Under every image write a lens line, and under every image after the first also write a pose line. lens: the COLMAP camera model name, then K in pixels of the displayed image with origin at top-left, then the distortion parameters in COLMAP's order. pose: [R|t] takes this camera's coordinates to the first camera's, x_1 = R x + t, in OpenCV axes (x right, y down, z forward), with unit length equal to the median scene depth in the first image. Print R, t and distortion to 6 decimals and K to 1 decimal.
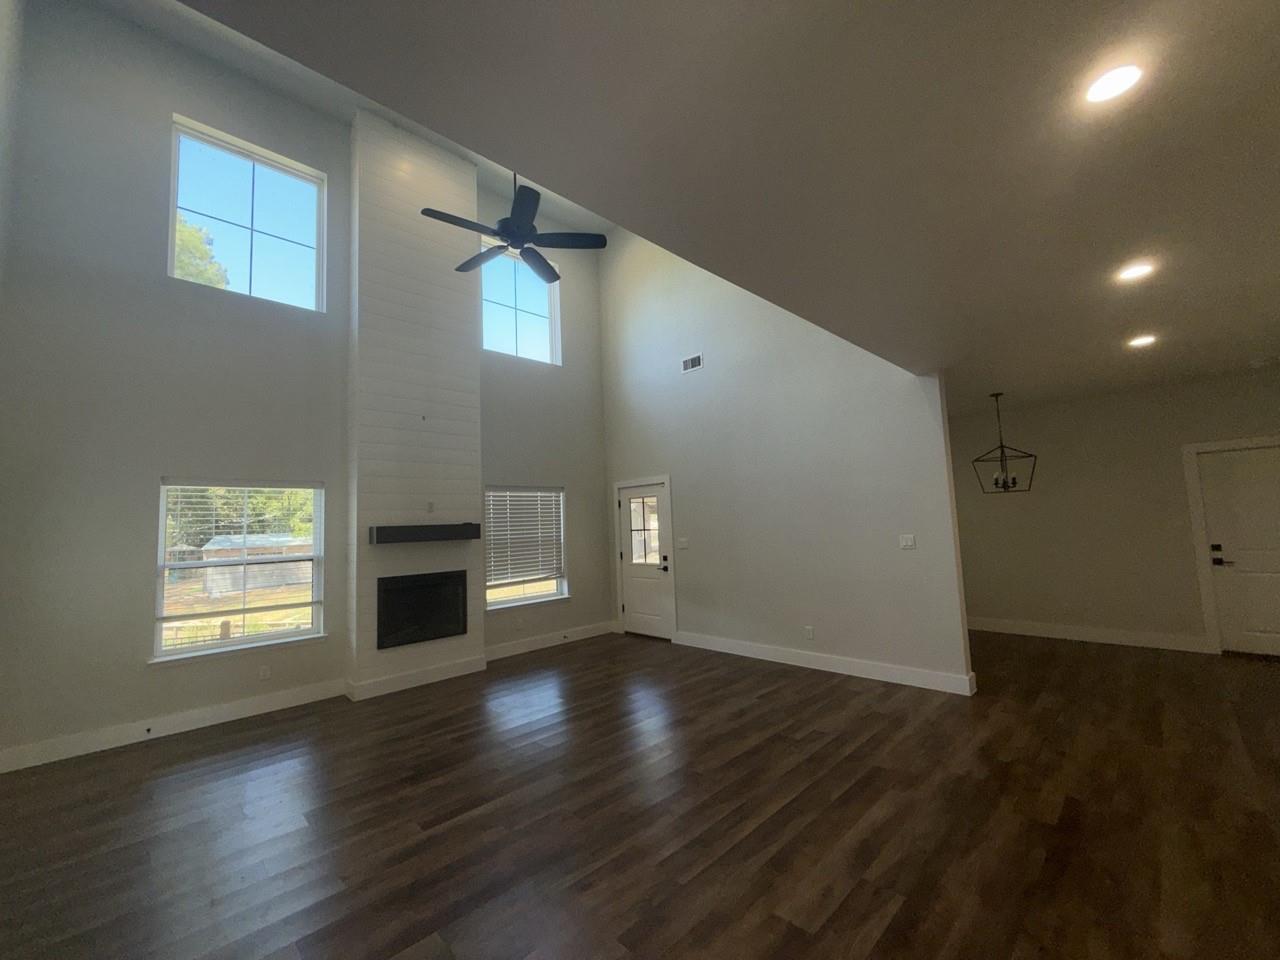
lens RADIAL K [[511.4, 0, 639.3], [0, 511.4, 480.8], [0, 0, 1]] dist [-0.000266, 0.000353]
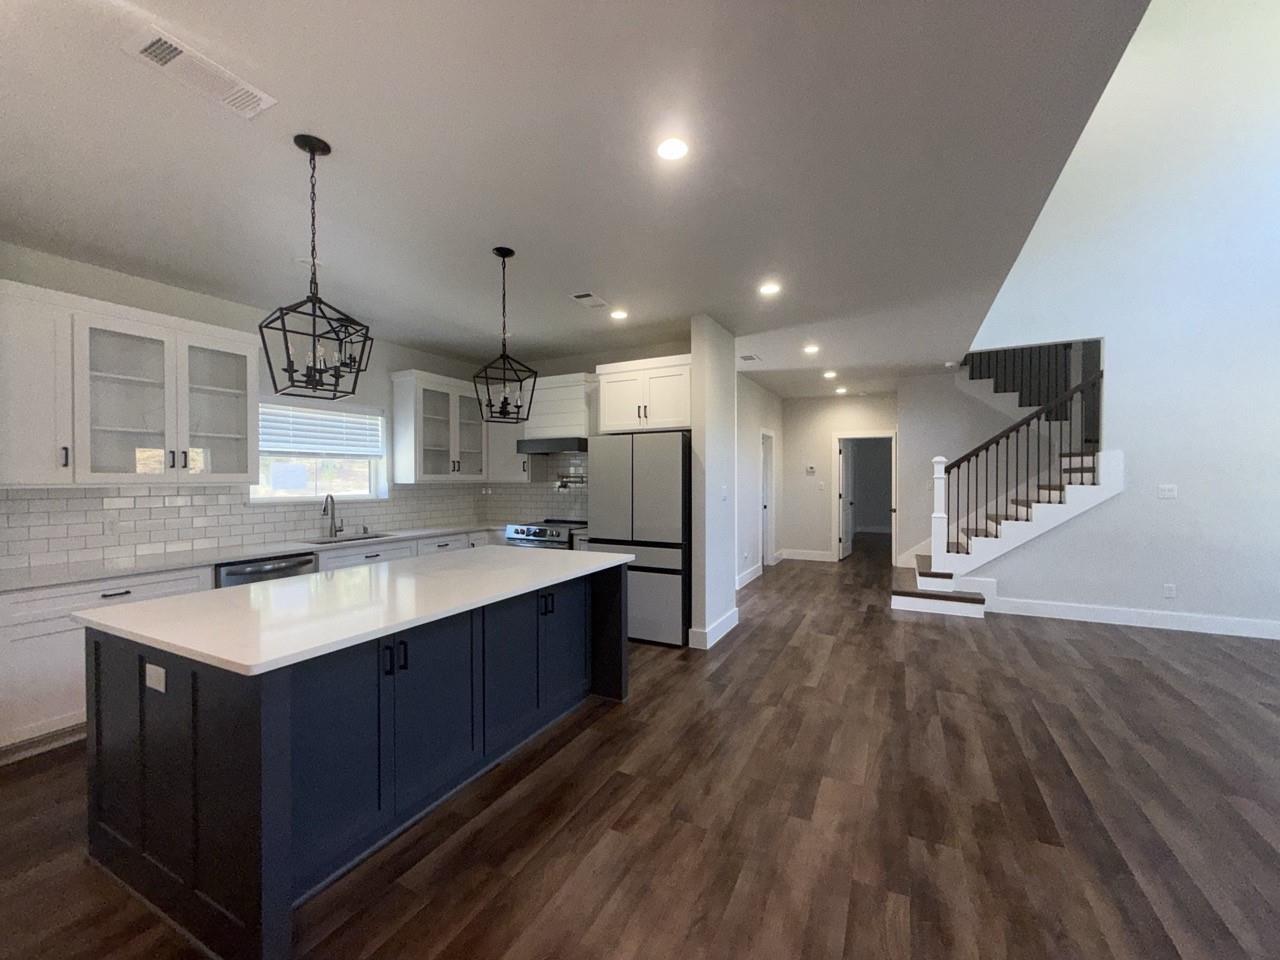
lens RADIAL K [[511.4, 0, 642.8], [0, 511.4, 479.4], [0, 0, 1]] dist [-0.000266, 0.000353]
pose [[-0.944655, 0.042964, -0.325239, 0.584252], [0.066702, 0.995833, -0.062186, 0.059846], [0.321212, -0.080438, -0.943585, 0.757692]]
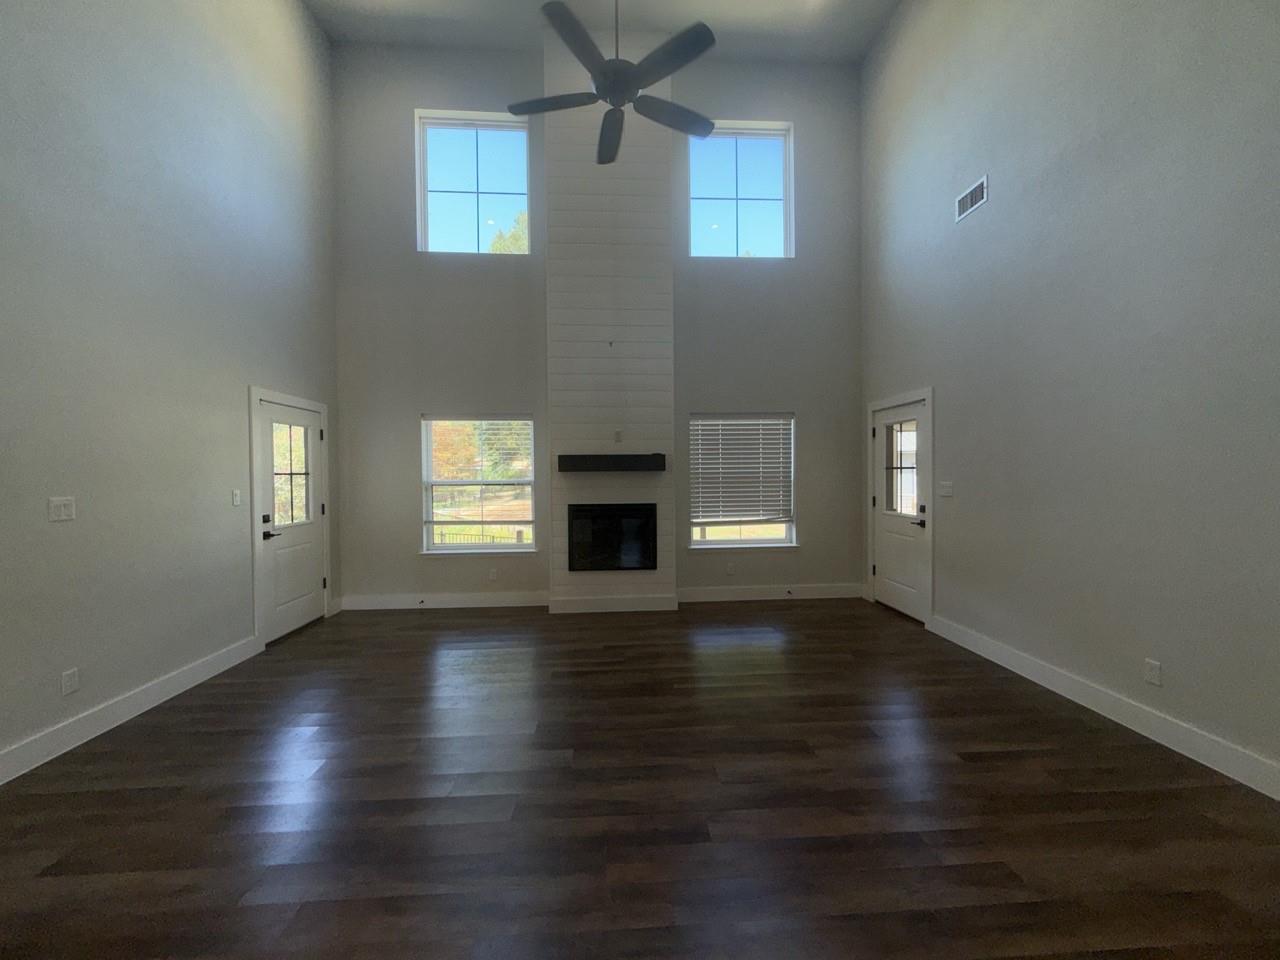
lens RADIAL K [[511.4, 0, 639.3], [0, 511.4, 480.3], [0, 0, 1]] dist [-0.000266, 0.000353]
pose [[0.758716, 0.043061, -0.649997, 0.231053], [0.035032, 0.993672, 0.106721, 0.028597], [0.650479, -0.103742, 0.752406, 0.258740]]
